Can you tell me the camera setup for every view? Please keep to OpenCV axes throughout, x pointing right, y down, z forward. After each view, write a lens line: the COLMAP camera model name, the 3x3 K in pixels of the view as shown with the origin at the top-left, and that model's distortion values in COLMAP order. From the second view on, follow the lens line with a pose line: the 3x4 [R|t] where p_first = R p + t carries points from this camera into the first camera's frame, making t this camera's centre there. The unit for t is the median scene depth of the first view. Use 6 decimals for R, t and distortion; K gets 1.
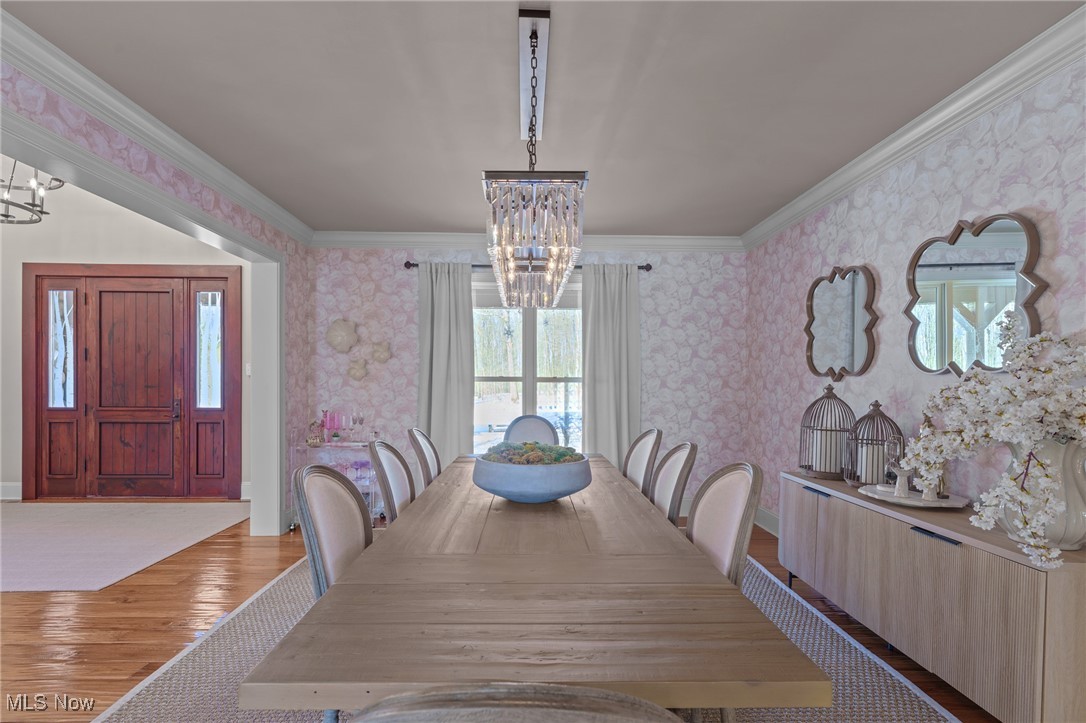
lens RADIAL K [[521.2, 0, 536.3], [0, 521.2, 387.0], [0, 0, 1]] dist [0.003652, -0.000098]
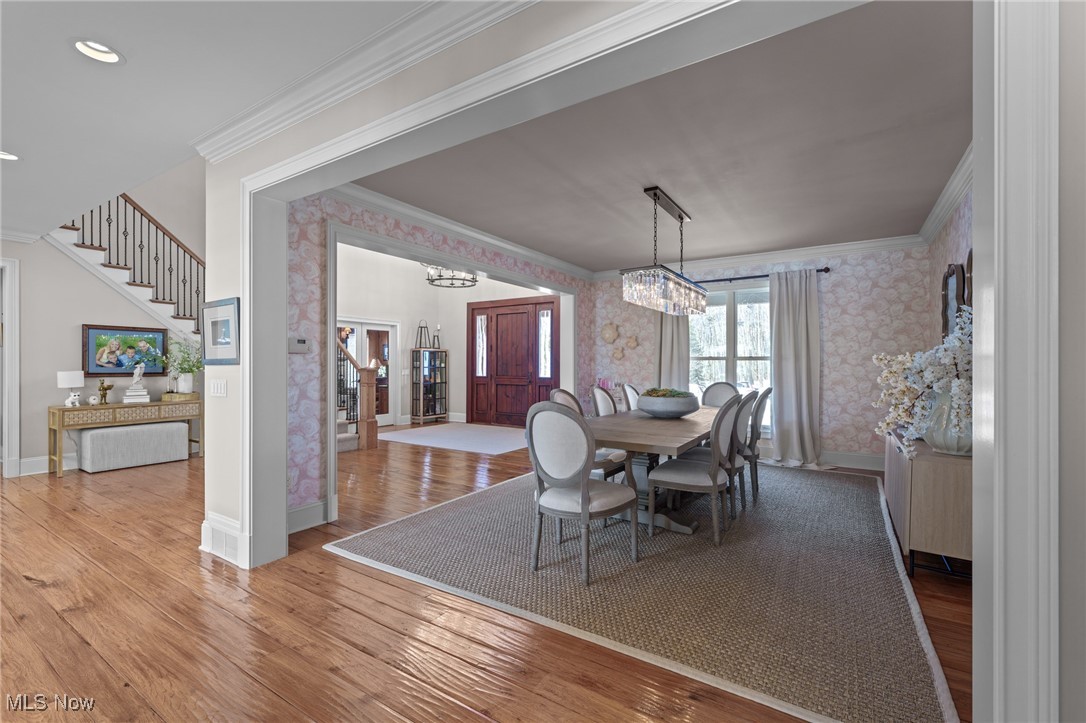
lens RADIAL K [[470.4, 0, 541.0], [0, 470.4, 363.1], [0, 0, 1]] dist [0.000368, 0.000155]
pose [[0.824435, -0.006368, -0.565921, 0.258728], [-0.002721, 0.999881, -0.015215, 0.017310], [0.565950, 0.014083, 0.824319, -0.310861]]
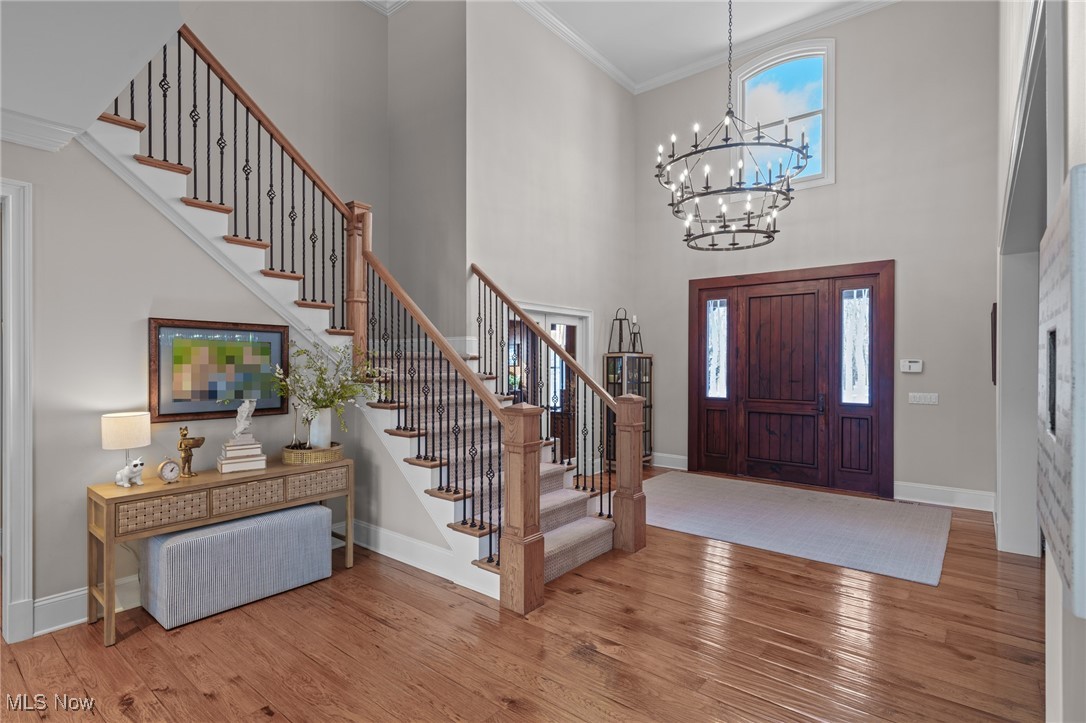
lens RADIAL K [[533.8, 0, 537.7], [0, 533.8, 360.6], [0, 0, 1]] dist [0.002584, 0.000539]
pose [[0.757775, -0.006443, -0.652484, -0.429684], [-0.004207, 0.999882, -0.014760, -0.025547], [0.652502, 0.013929, 0.757659, -0.199020]]
